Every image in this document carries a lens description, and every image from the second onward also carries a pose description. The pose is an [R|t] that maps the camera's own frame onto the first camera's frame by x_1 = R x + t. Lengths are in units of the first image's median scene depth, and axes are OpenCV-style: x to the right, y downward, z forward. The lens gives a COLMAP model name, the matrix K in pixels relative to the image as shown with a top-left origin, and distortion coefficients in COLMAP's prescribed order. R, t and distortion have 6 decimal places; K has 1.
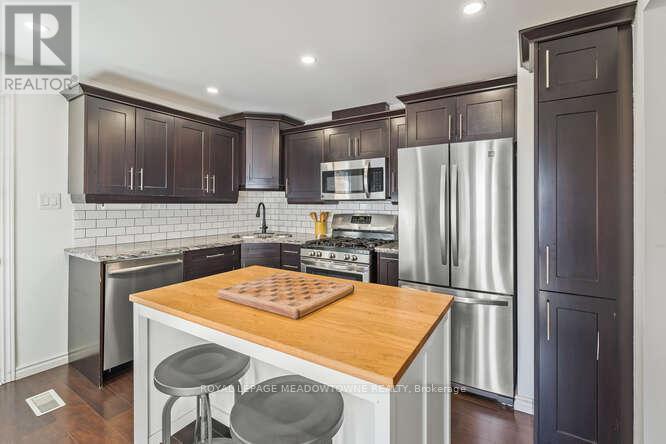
lens RADIAL K [[304.8, 0, 326.8], [0, 304.8, 202.6], [0, 0, 1]] dist [0.007126, -0.002221]
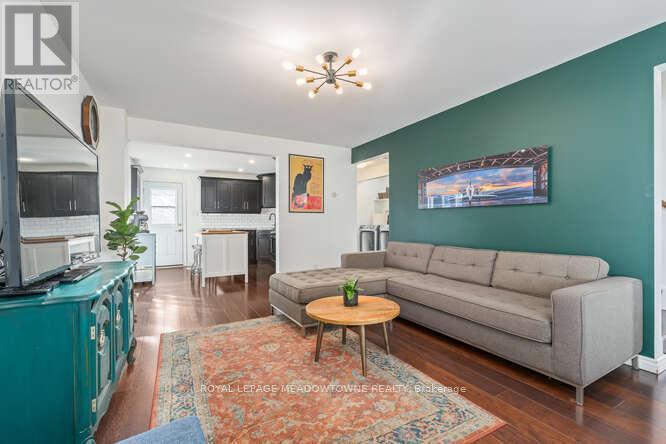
lens RADIAL K [[304.8, 0, 337.7], [0, 304.8, 221.4], [0, 0, 1]] dist [0.007126, -0.002221]
pose [[0.887585, -0.009332, -0.460549, 1.432658], [0.005361, 0.999936, -0.009930, 0.094139], [0.460612, 0.006345, 0.887579, -0.868617]]
